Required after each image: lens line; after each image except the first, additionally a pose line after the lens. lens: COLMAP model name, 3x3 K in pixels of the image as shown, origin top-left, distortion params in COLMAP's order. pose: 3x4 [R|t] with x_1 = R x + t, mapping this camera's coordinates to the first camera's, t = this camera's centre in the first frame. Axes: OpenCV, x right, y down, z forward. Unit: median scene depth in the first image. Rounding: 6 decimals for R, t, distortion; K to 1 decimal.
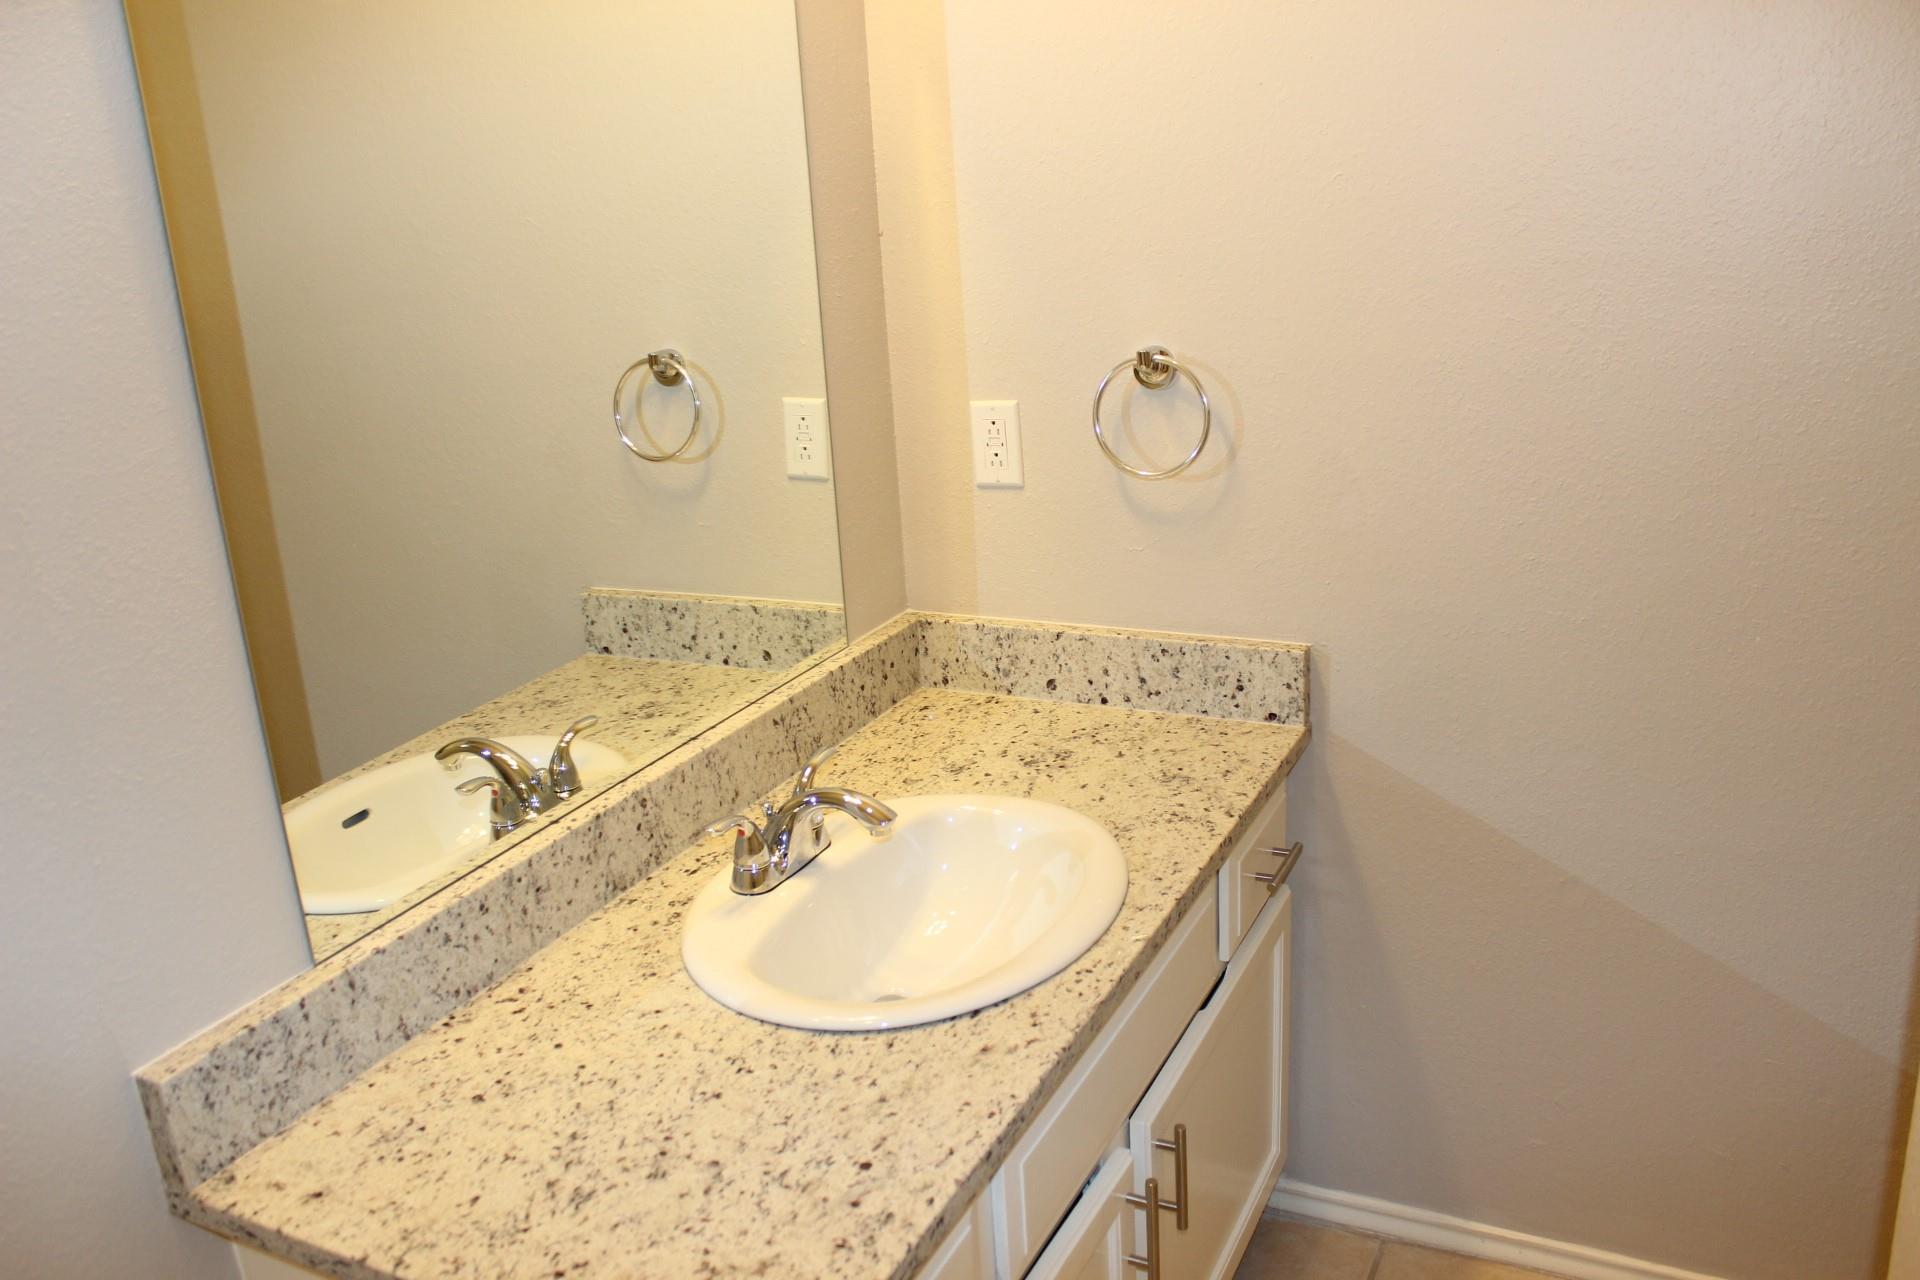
lens RADIAL K [[1600.0, 0, 966.3], [0, 1600.0, 634.9], [0, 0, 1]] dist [-0.163946, 0.137963]
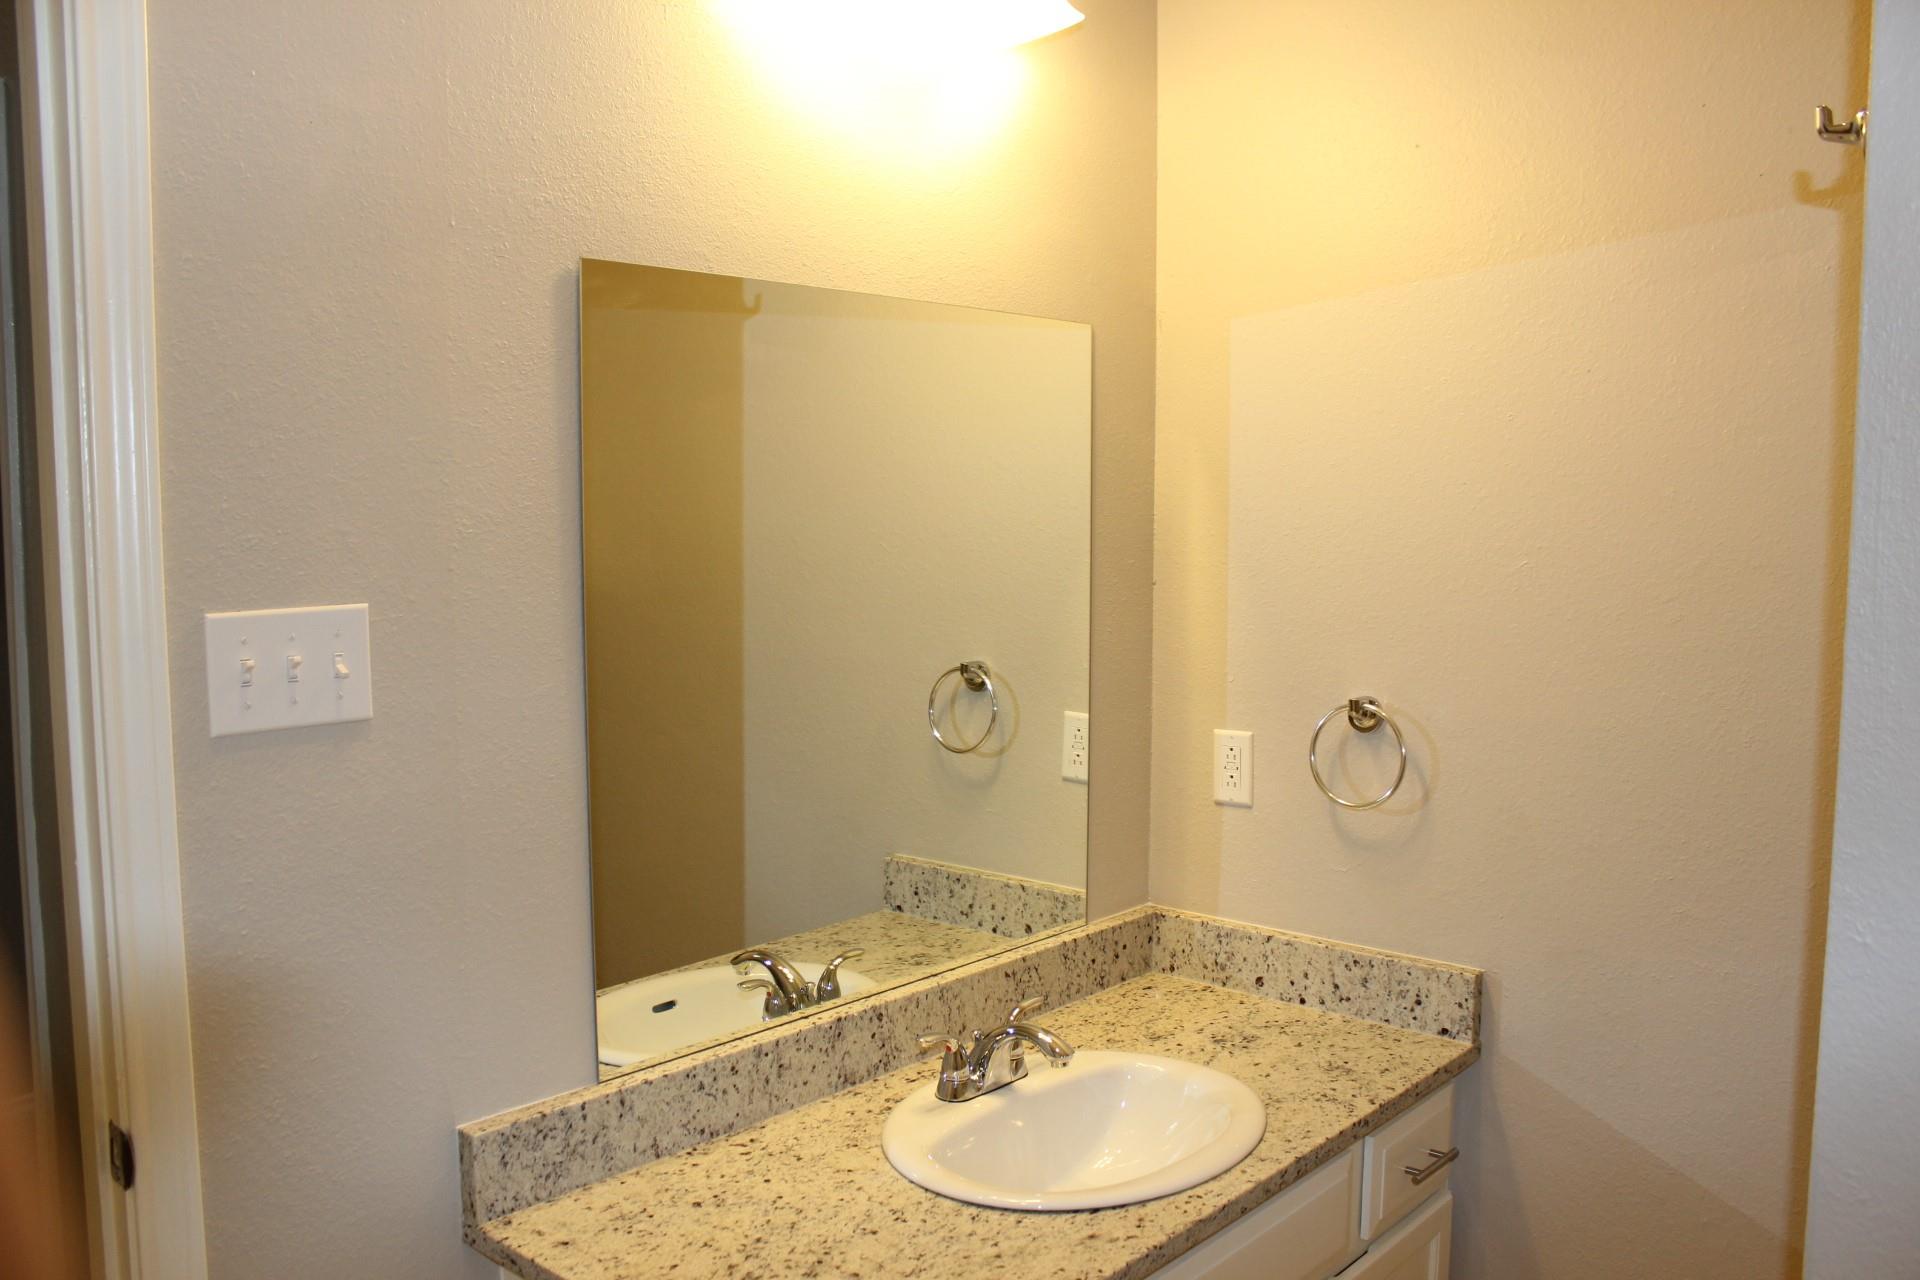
lens RADIAL K [[1600.0, 0, 954.0], [0, 1600.0, 642.3], [0, 0, 1]] dist [-0.163946, 0.137963]
pose [[0.962643, 0.088562, -0.255881, 0.132742], [-0.137642, 0.973848, -0.180764, 0.035100], [0.233180, 0.209232, 0.949657, -0.203813]]
